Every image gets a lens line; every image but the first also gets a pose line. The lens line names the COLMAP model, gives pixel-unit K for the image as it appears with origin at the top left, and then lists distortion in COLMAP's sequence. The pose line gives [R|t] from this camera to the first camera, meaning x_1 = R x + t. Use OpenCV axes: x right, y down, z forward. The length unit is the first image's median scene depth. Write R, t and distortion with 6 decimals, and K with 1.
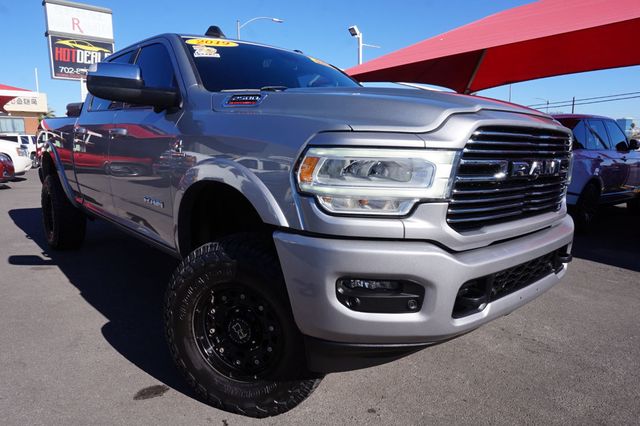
lens RADIAL K [[463.5, 0, 320.0], [0, 463.5, 213.0], [0, 0, 1]] dist [-0.033872, 0.000911]
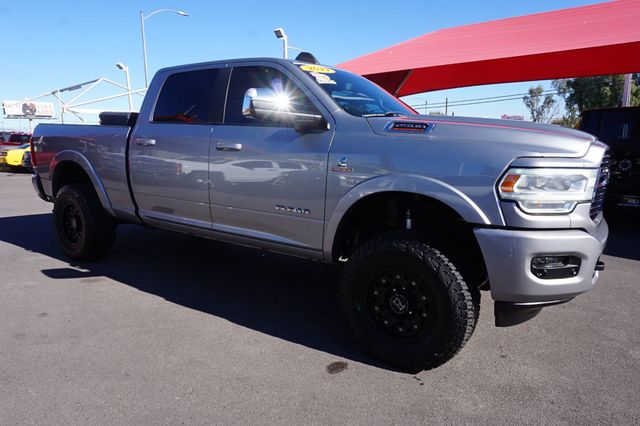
lens RADIAL K [[428.0, 0, 320.0], [0, 428.0, 213.0], [0, 0, 1]] dist [-0.026968, 0.003717]
pose [[0.973850, -0.047423, 0.222185, -0.888491], [0.039814, 0.998461, 0.038602, -0.076467], [-0.223674, -0.028747, 0.974240, -0.153475]]
